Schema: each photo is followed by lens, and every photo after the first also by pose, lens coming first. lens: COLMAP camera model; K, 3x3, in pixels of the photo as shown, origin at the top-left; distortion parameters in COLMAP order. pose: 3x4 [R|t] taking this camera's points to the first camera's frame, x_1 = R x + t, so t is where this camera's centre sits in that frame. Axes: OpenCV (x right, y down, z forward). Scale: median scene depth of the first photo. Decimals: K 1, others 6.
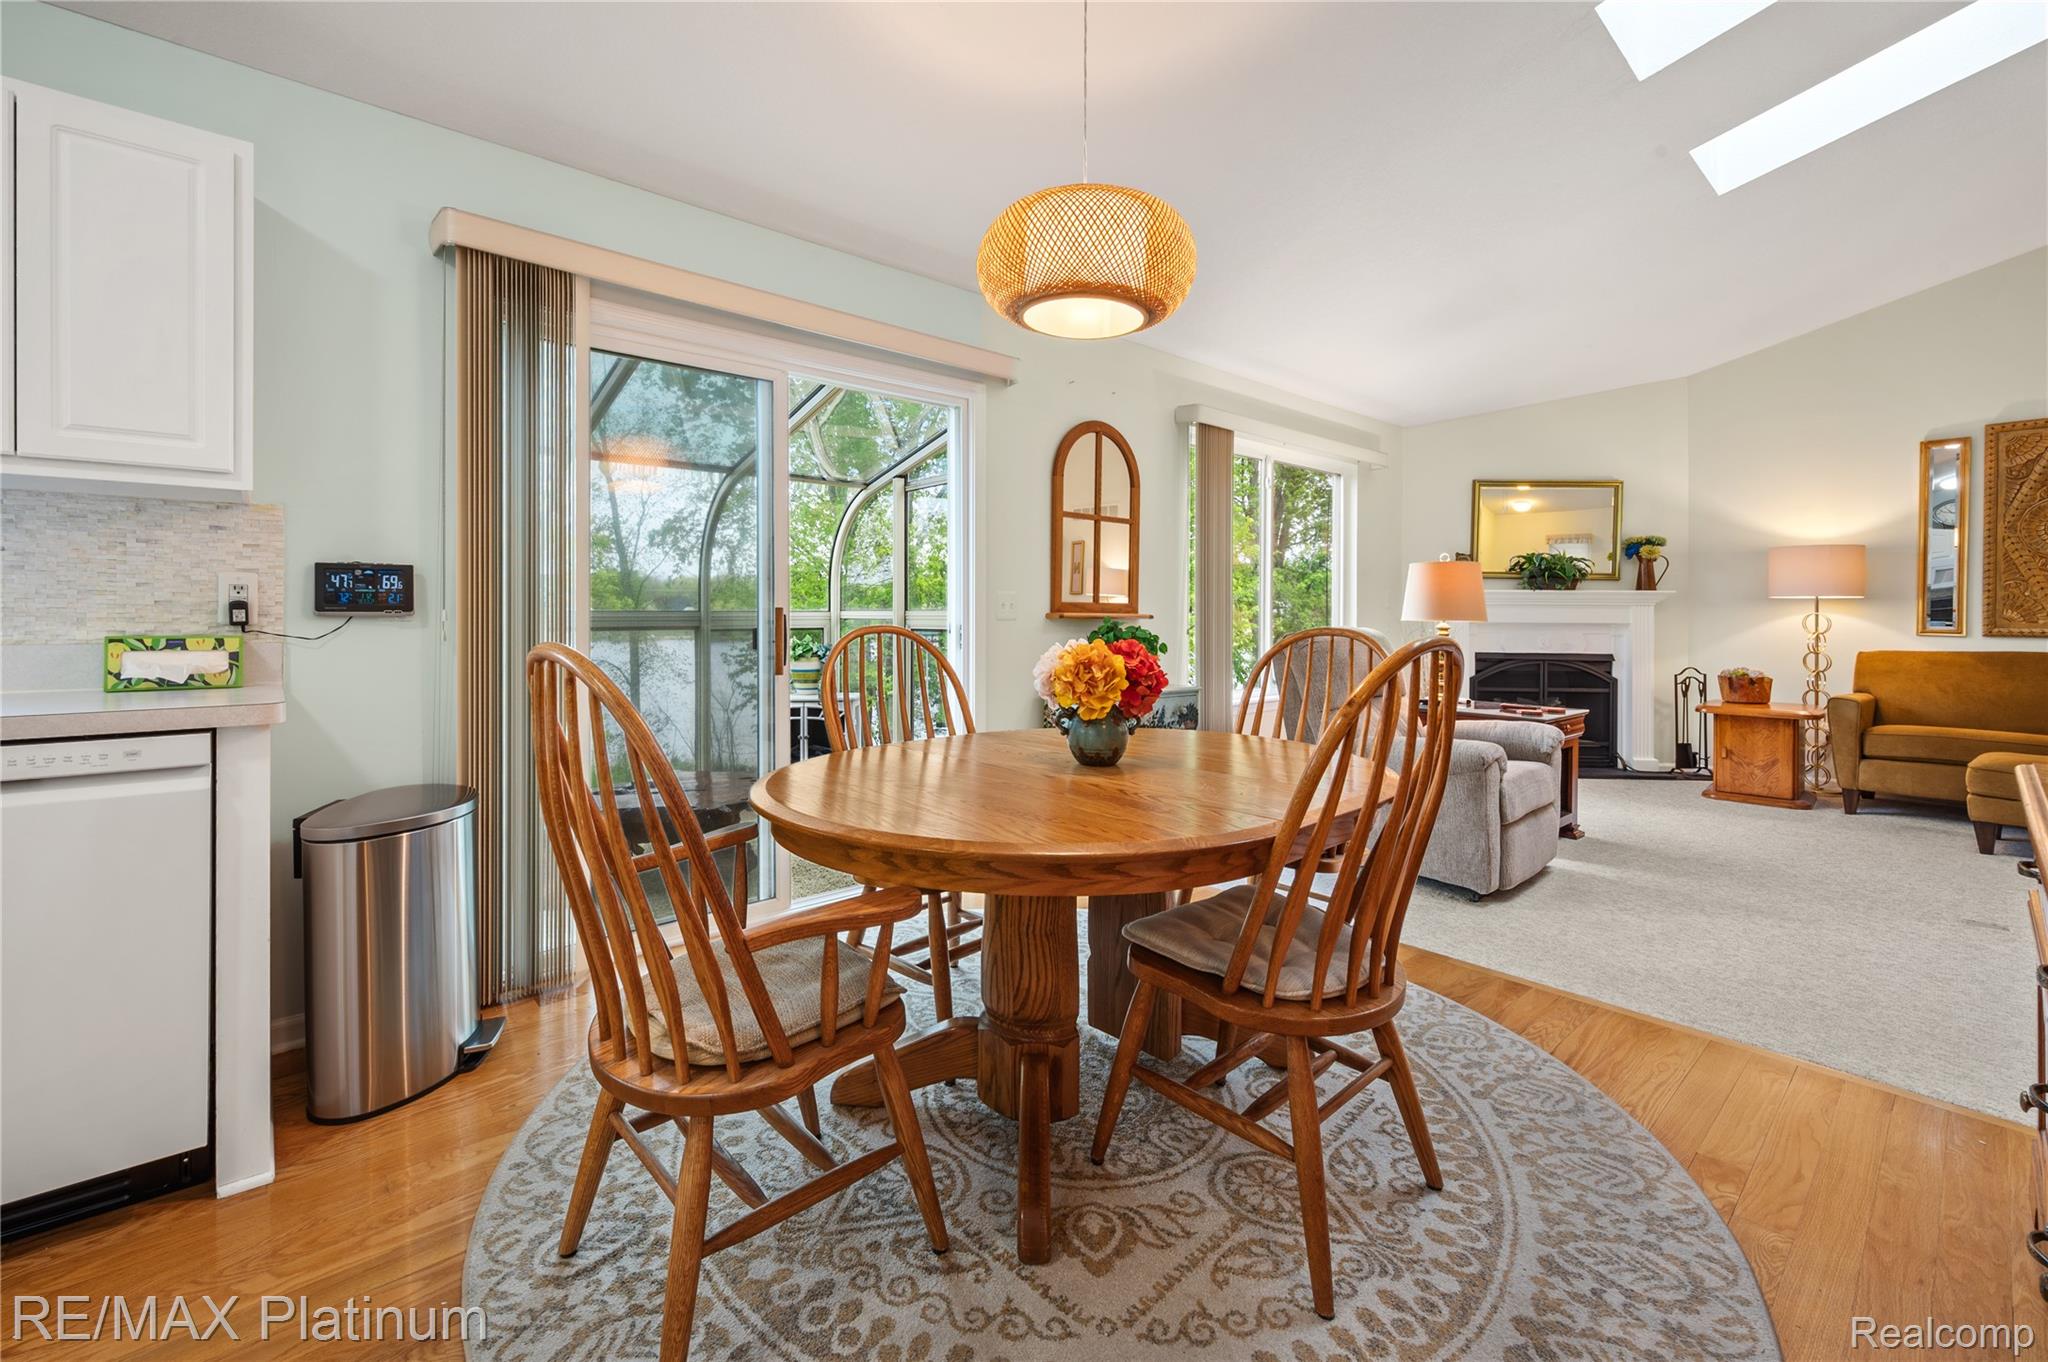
lens RADIAL K [[860.8, 0, 998.3], [0, 860.8, 617.0], [0, 0, 1]] dist [-0.000541, -0.000040]
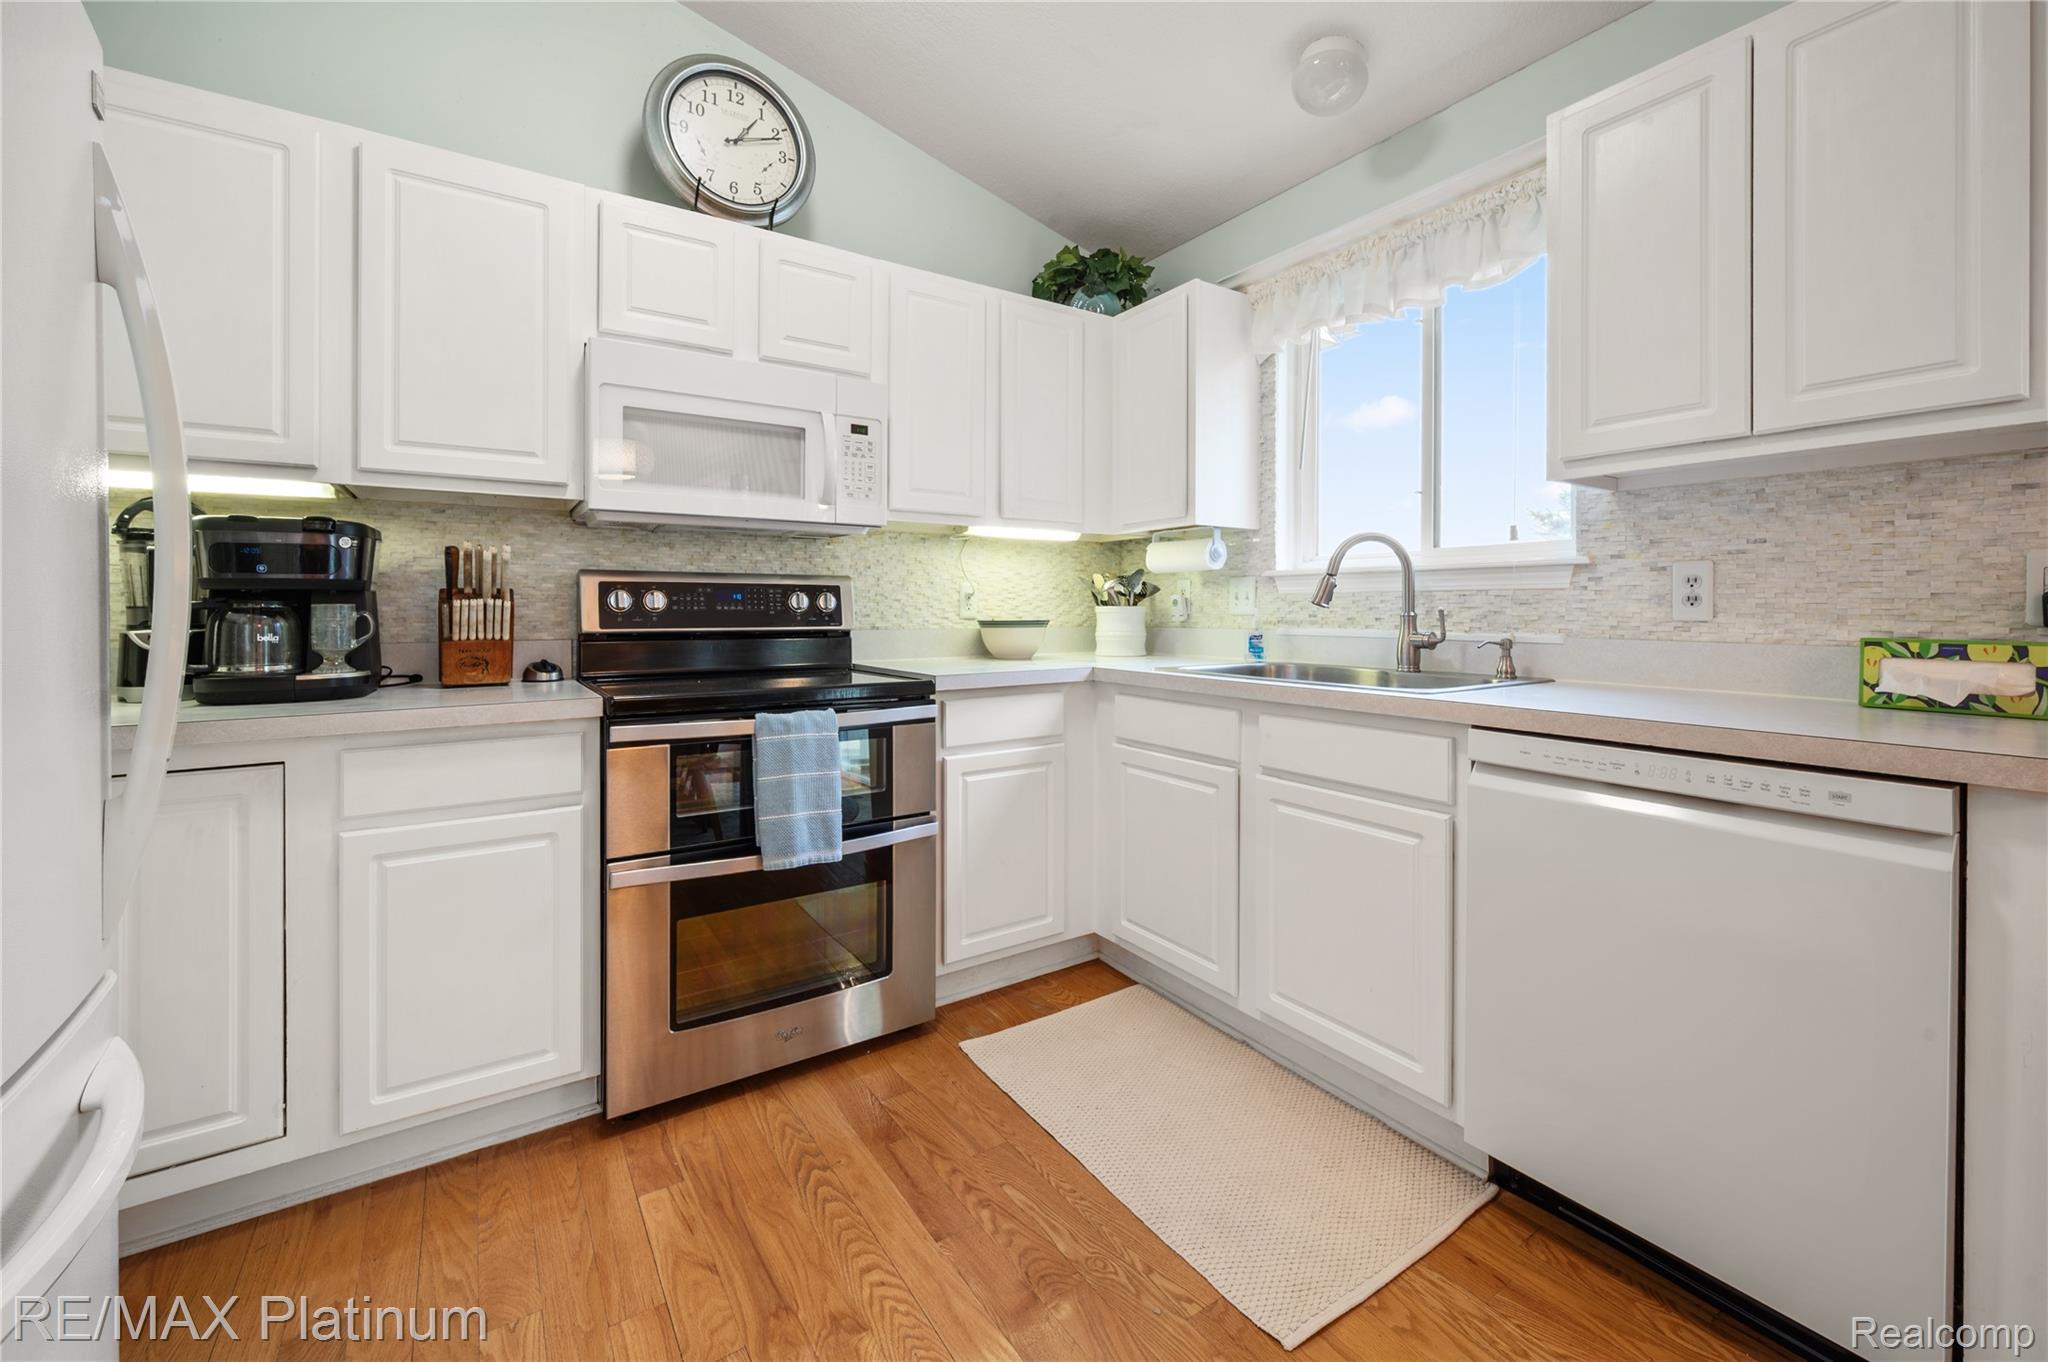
lens RADIAL K [[833.6, 0, 1029.0], [0, 833.6, 606.3], [0, 0, 1]] dist [0.000248, -0.000291]
pose [[-0.121893, -0.003390, -0.992537, -0.059882], [-0.000391, 0.999994, -0.003367, -0.001755], [0.992543, -0.000022, -0.121893, 0.119732]]
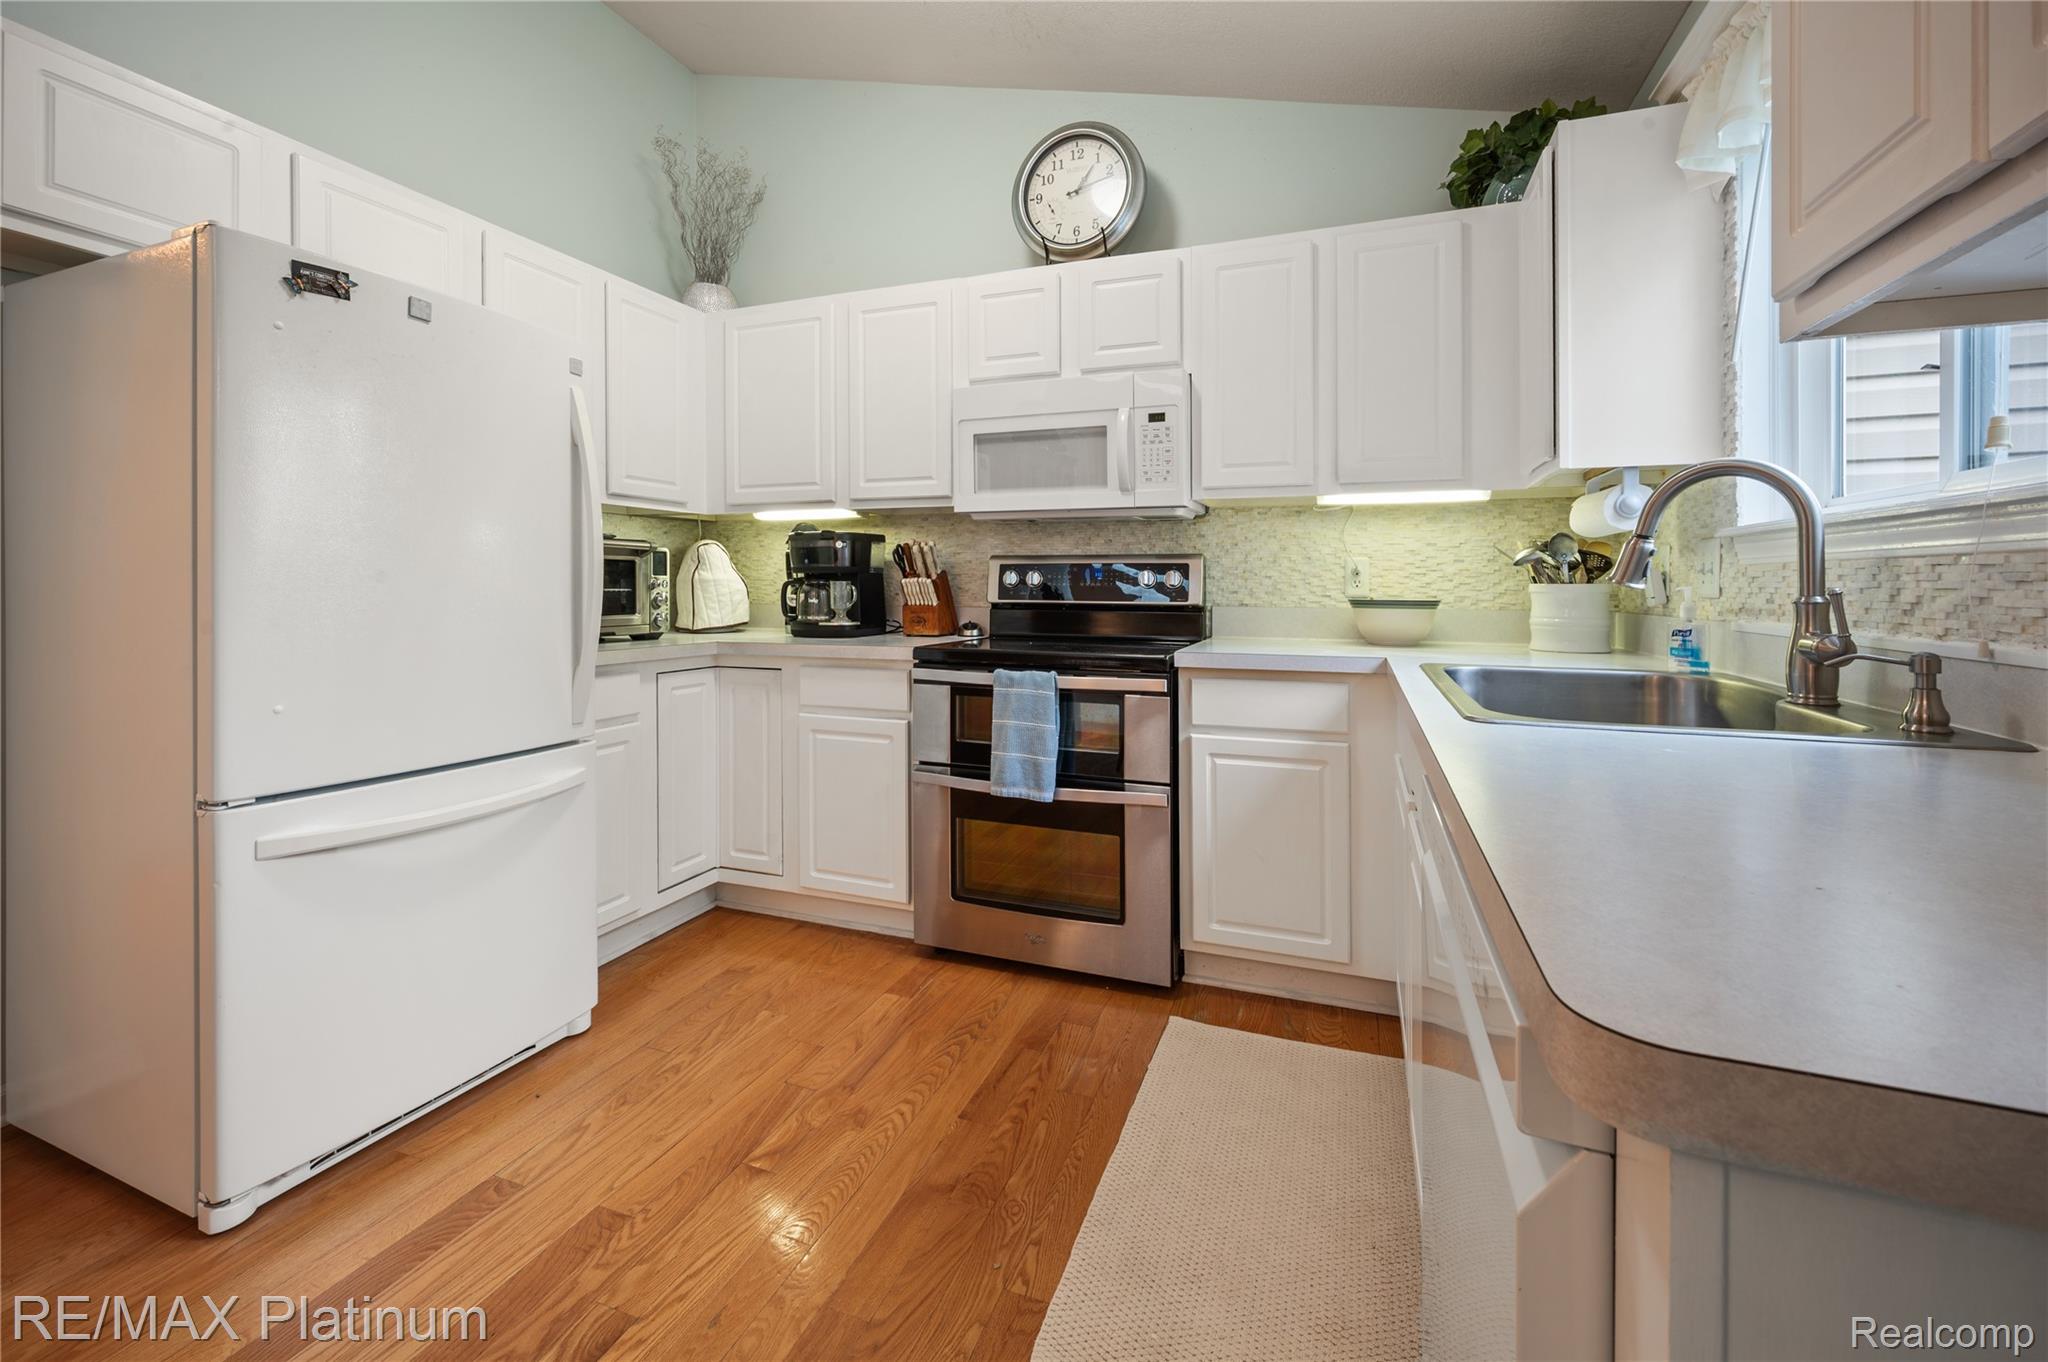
lens RADIAL K [[838.1, 0, 1028.0], [0, 838.1, 586.2], [0, 0, 1]] dist [-0.001013, -0.000168]
pose [[-0.877360, -0.001126, -0.479832, -0.206274], [-0.003878, 0.999981, 0.004742, -0.003625], [0.479817, 0.006021, -0.877348, 0.375211]]
